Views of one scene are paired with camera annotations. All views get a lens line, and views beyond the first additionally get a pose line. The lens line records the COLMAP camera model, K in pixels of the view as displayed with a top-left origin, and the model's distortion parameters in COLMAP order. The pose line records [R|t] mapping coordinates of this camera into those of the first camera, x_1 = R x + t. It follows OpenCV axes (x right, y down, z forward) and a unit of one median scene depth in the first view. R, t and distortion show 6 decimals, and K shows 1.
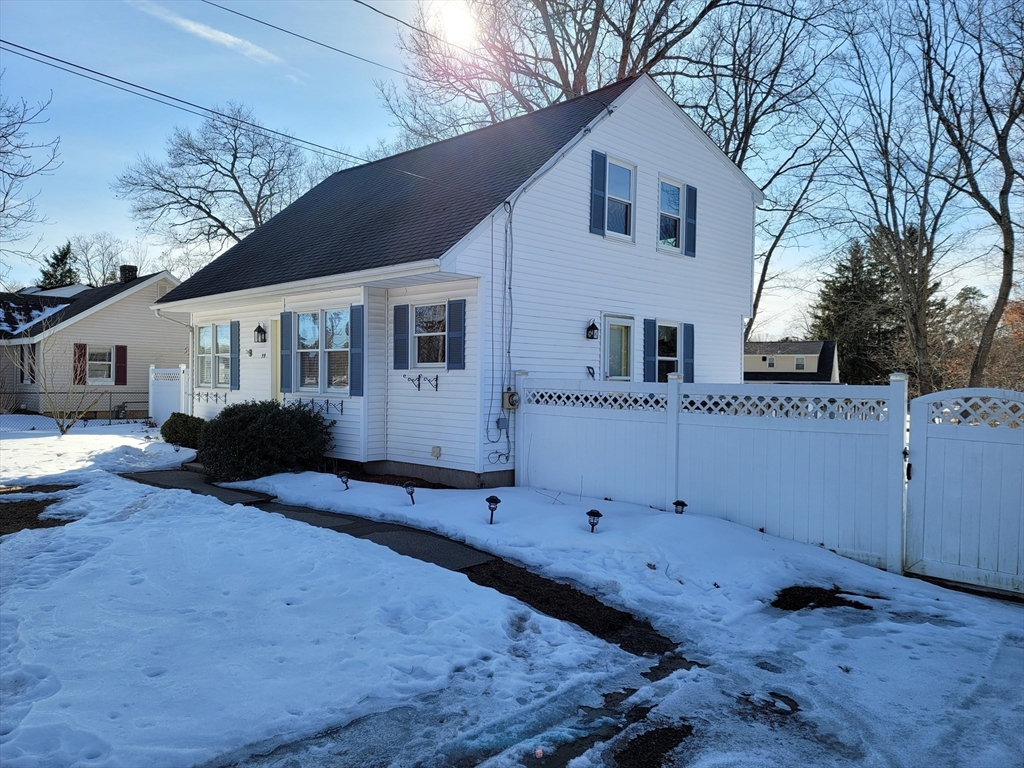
lens RADIAL K [[731.9, 0, 510.3], [0, 731.9, 398.4], [0, 0, 1]] dist [0.060135, -0.004721]
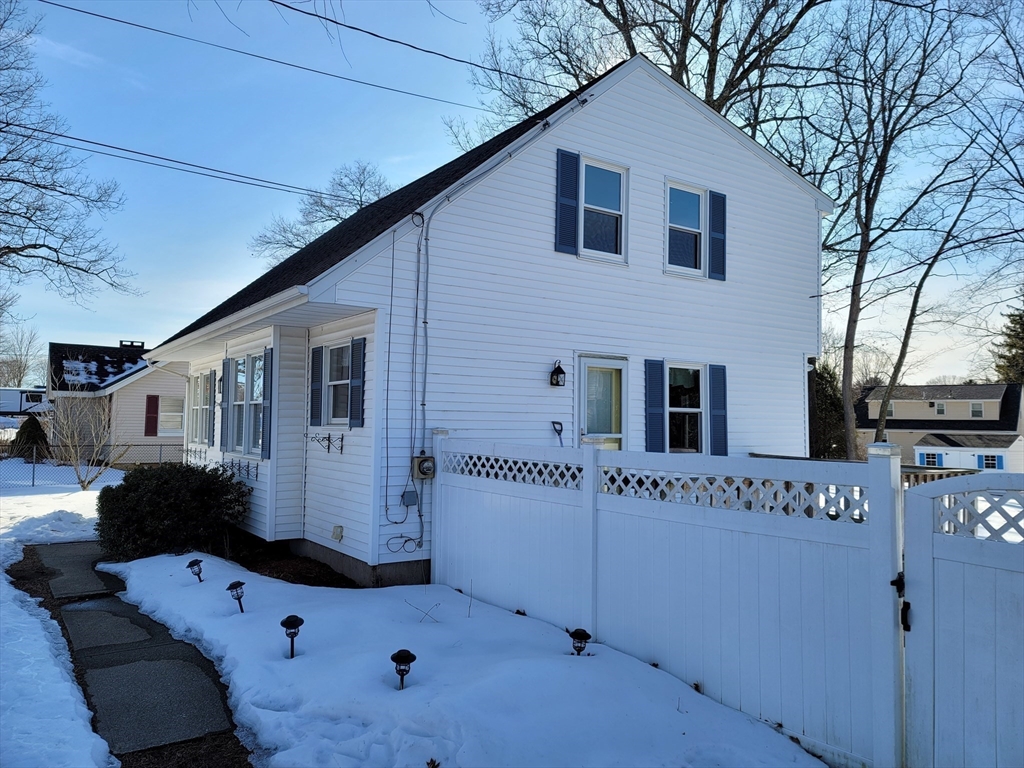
lens RADIAL K [[747.4, 0, 516.7], [0, 747.4, 388.5], [0, 0, 1]] dist [0.069174, -0.045011]
pose [[0.982809, -0.008747, -0.184415, 0.201423], [-0.005256, 0.997147, -0.075303, -0.017717], [0.184548, 0.074978, 0.979959, 0.205538]]
